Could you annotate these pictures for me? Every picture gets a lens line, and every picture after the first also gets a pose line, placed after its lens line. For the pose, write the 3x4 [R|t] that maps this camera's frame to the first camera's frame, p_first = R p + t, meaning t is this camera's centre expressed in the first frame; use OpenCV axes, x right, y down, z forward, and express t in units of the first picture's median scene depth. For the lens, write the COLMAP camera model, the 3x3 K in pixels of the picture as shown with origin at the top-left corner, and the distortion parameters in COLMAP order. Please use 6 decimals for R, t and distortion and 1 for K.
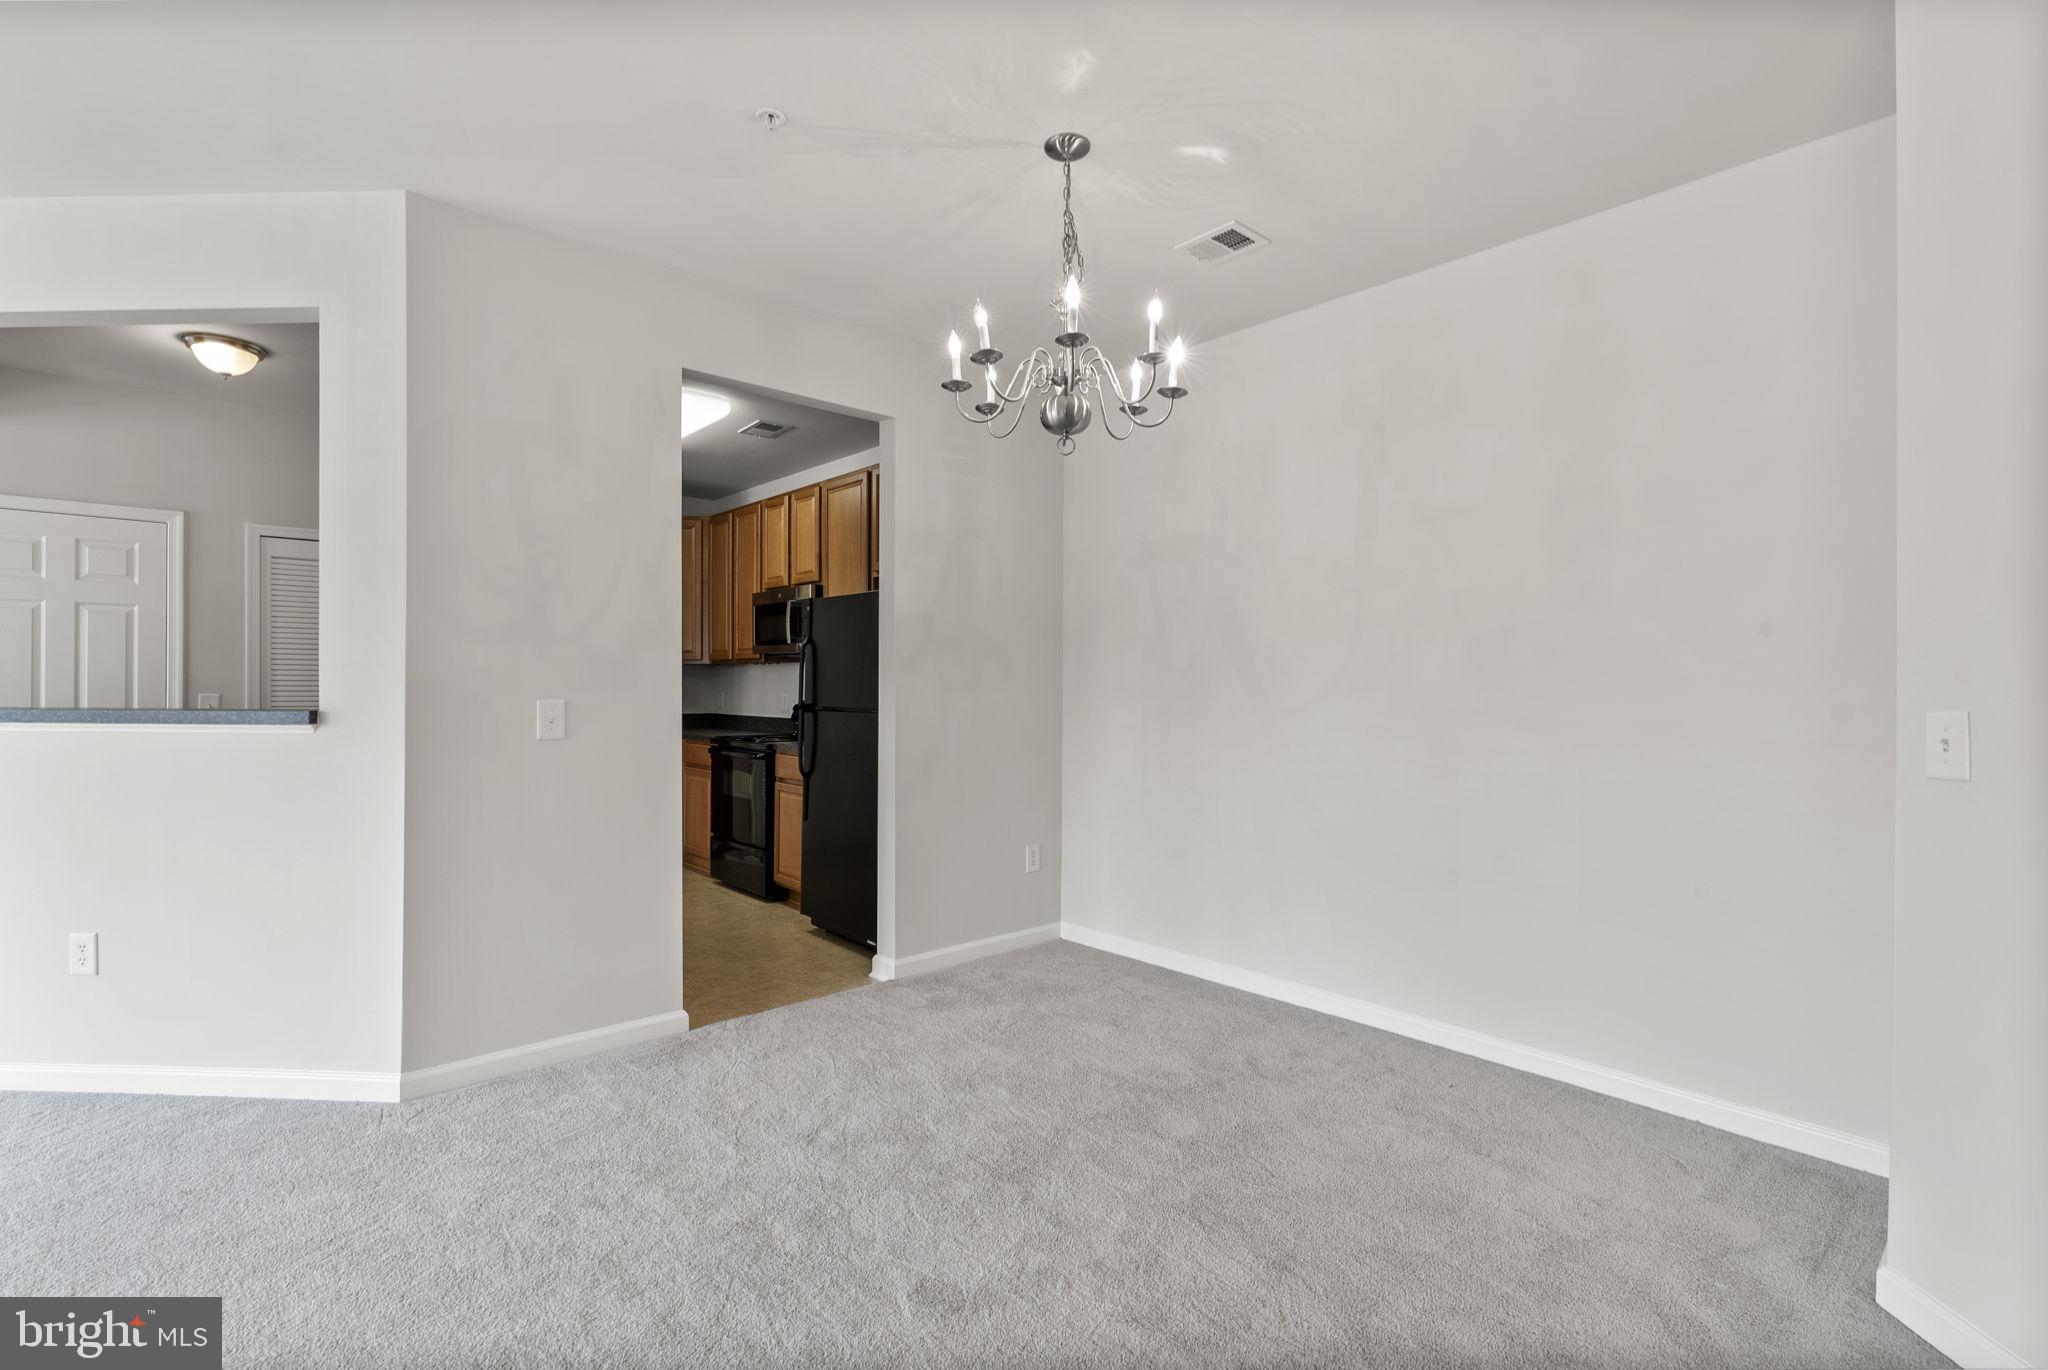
lens RADIAL K [[961.1, 0, 1052.2], [0, 961.1, 690.7], [0, 0, 1]] dist [-0.006482, 0.000962]
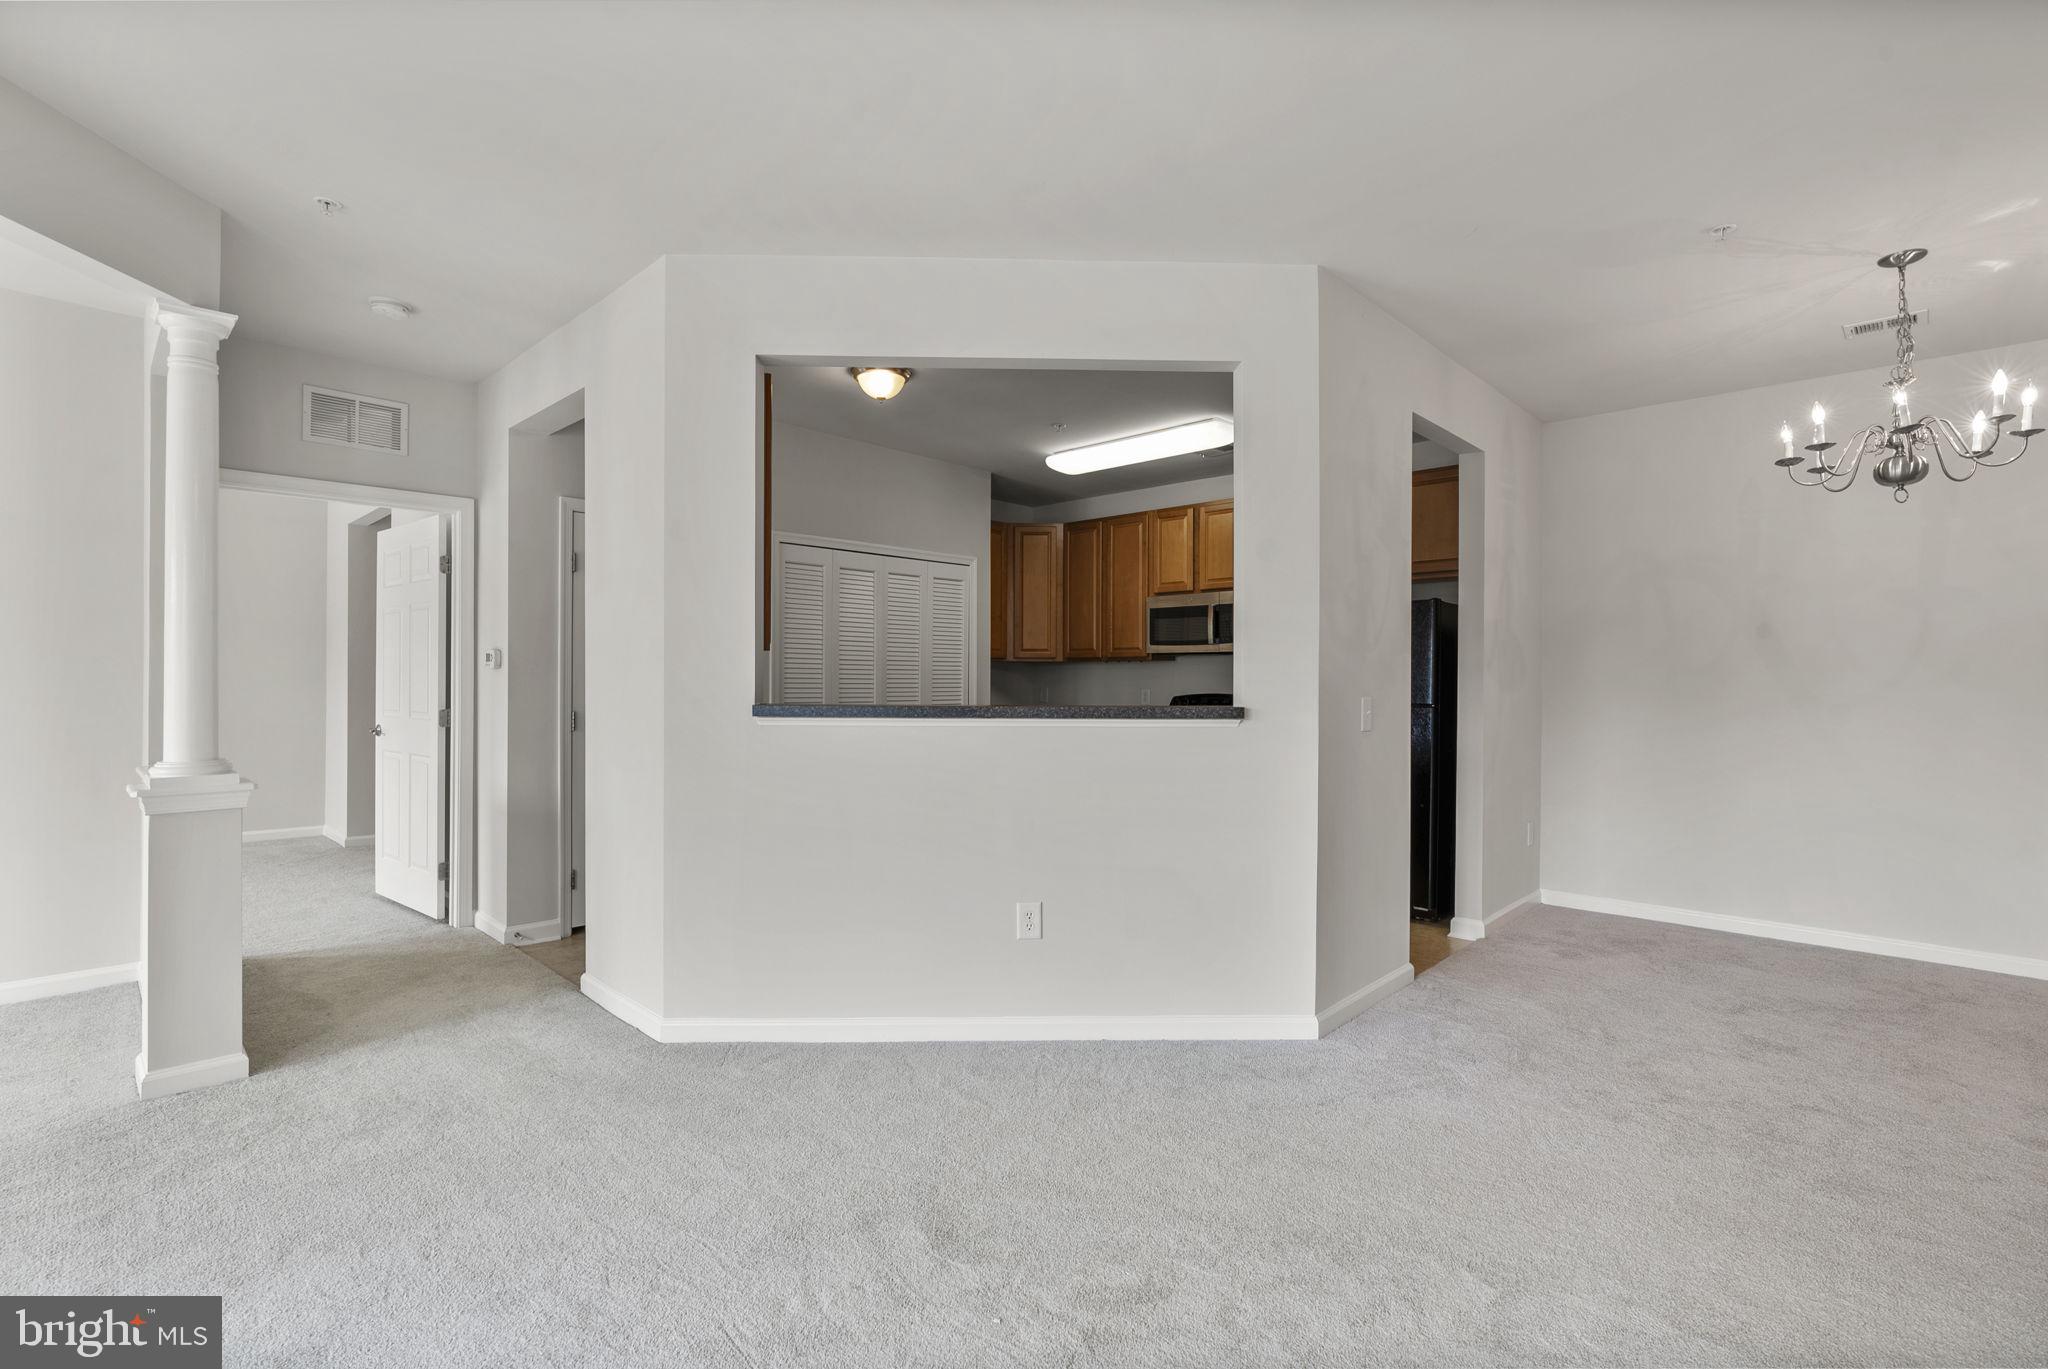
lens RADIAL K [[958.5, 0, 1063.5], [0, 958.5, 685.4], [0, 0, 1]] dist [0.012250, 0.000134]
pose [[0.995225, -0.000386, 0.097605, -0.844513], [0.000248, 0.999999, 0.001429, -0.005641], [-0.097606, -0.001398, 0.995224, -0.112140]]
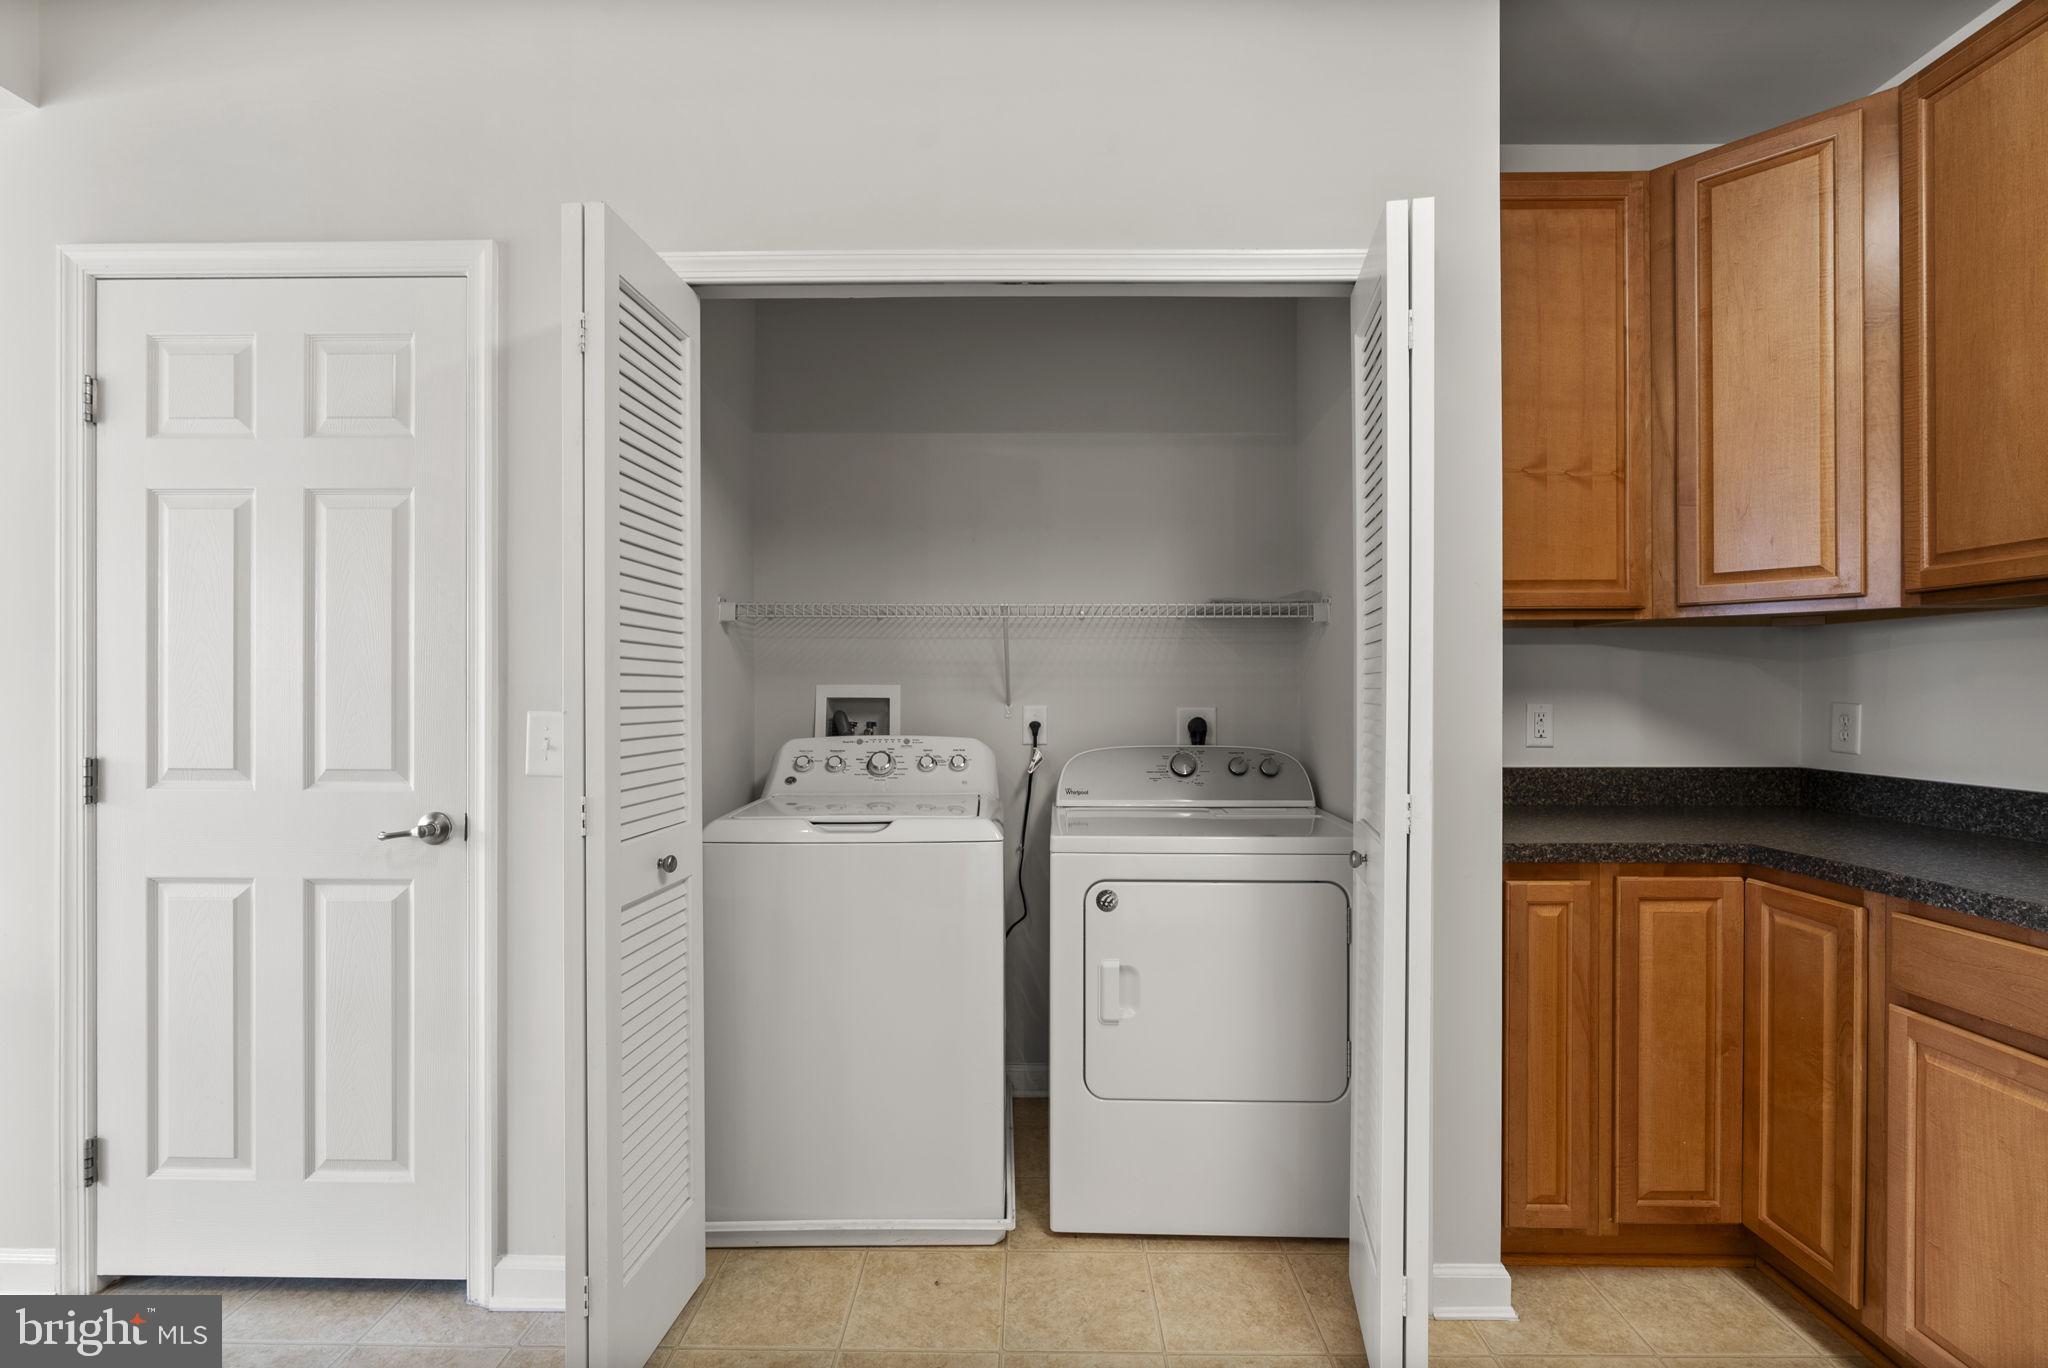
lens RADIAL K [[961.1, 0, 1052.2], [0, 961.1, 689.7], [0, 0, 1]] dist [-0.006482, 0.000962]
pose [[0.738617, -0.004505, -0.674110, -0.641369], [0.000918, 0.999983, -0.005677, -0.003574], [0.674125, 0.003575, 0.738609, 1.141472]]
